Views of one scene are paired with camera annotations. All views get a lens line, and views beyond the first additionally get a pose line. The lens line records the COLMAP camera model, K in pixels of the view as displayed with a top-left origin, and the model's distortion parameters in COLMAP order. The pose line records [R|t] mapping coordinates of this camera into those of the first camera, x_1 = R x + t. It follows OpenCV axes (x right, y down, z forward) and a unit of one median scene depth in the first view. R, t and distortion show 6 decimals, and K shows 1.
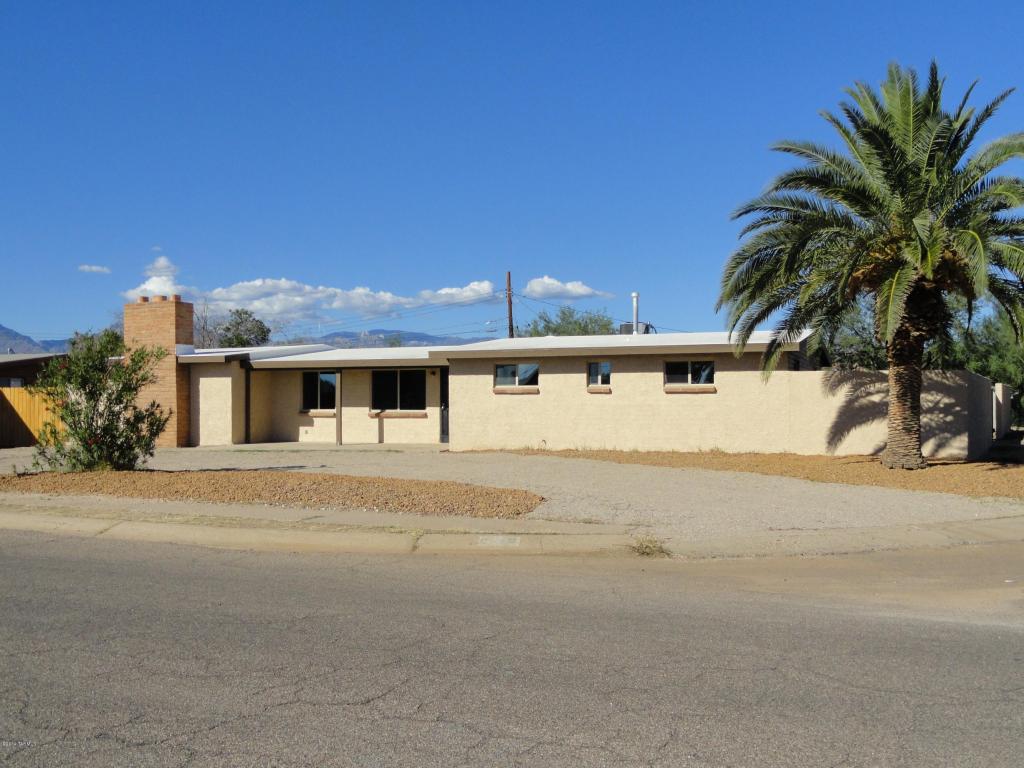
lens RADIAL K [[916.0, 0, 512.4], [0, 916.0, 385.1], [0, 0, 1]] dist [0.001085, -0.000708]
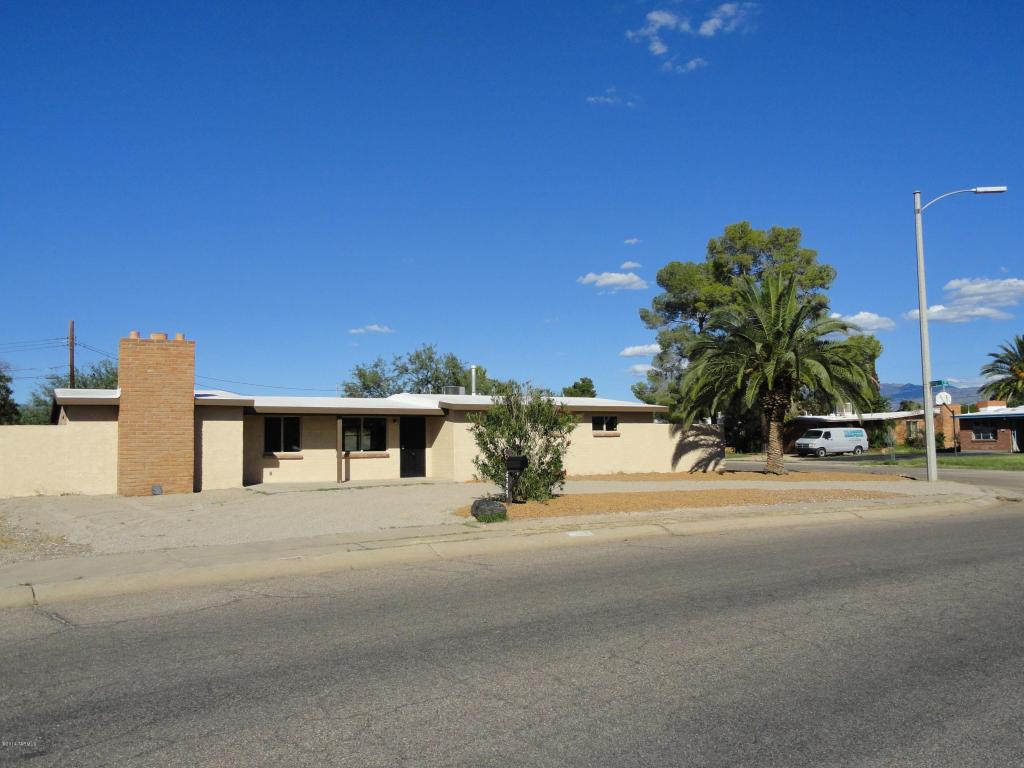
lens RADIAL K [[776.4, 0, 512.6], [0, 776.4, 381.9], [0, 0, 1]] dist [-0.077340, -0.000519]
pose [[0.644313, 0.056685, 0.762658, -0.877457], [-0.001772, 0.997357, -0.072632, 0.011248], [-0.764759, 0.045446, 0.642711, 0.245568]]
